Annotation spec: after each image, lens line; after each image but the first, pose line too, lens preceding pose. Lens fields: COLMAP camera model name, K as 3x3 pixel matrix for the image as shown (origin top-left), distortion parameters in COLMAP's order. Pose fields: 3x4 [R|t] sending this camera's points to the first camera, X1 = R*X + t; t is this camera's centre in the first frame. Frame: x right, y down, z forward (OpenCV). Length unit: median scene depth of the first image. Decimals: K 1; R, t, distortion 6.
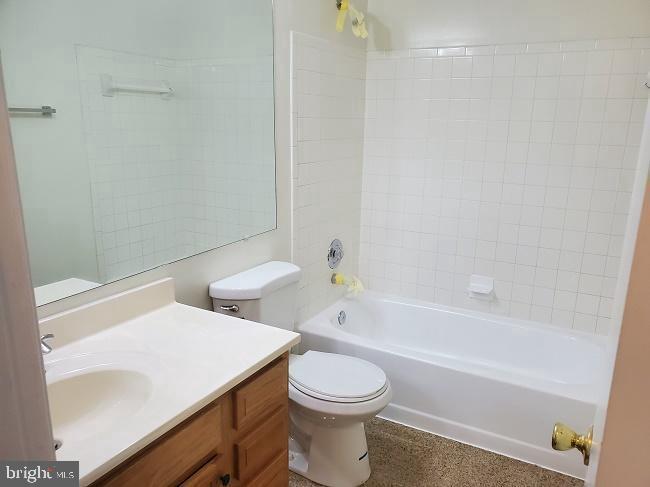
lens RADIAL K [[511.2, 0, 325.0], [0, 511.2, 243.5], [0, 0, 1]] dist [-0.000481, 0.002464]
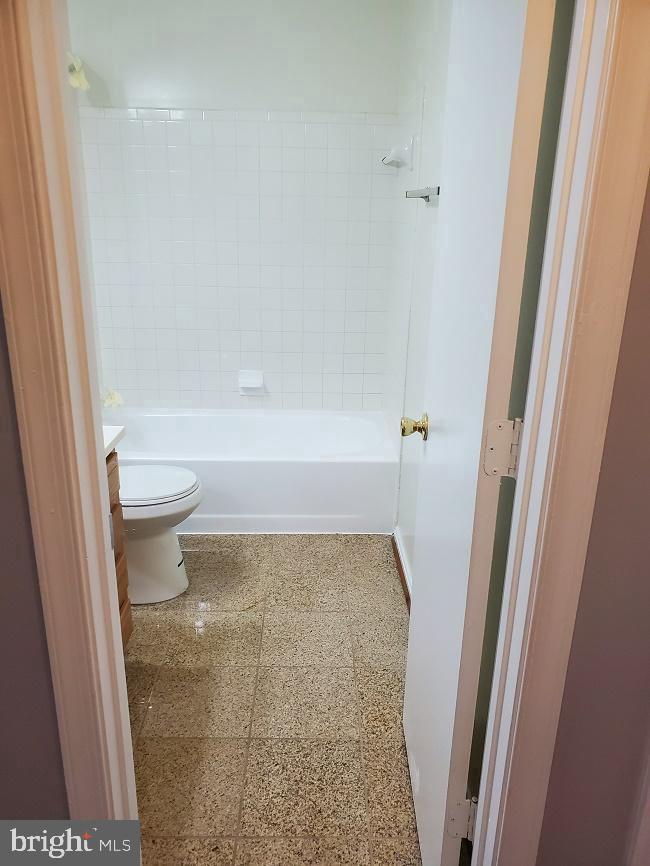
lens RADIAL K [[659.5, 0, 325.0], [0, 659.5, 433.0], [0, 0, 1]] dist [0.093172, -0.148600]
pose [[0.864387, -0.160684, 0.476461, -0.189457], [0.120014, 0.986108, 0.114834, 0.060694], [-0.488295, -0.042079, 0.871664, -0.137272]]
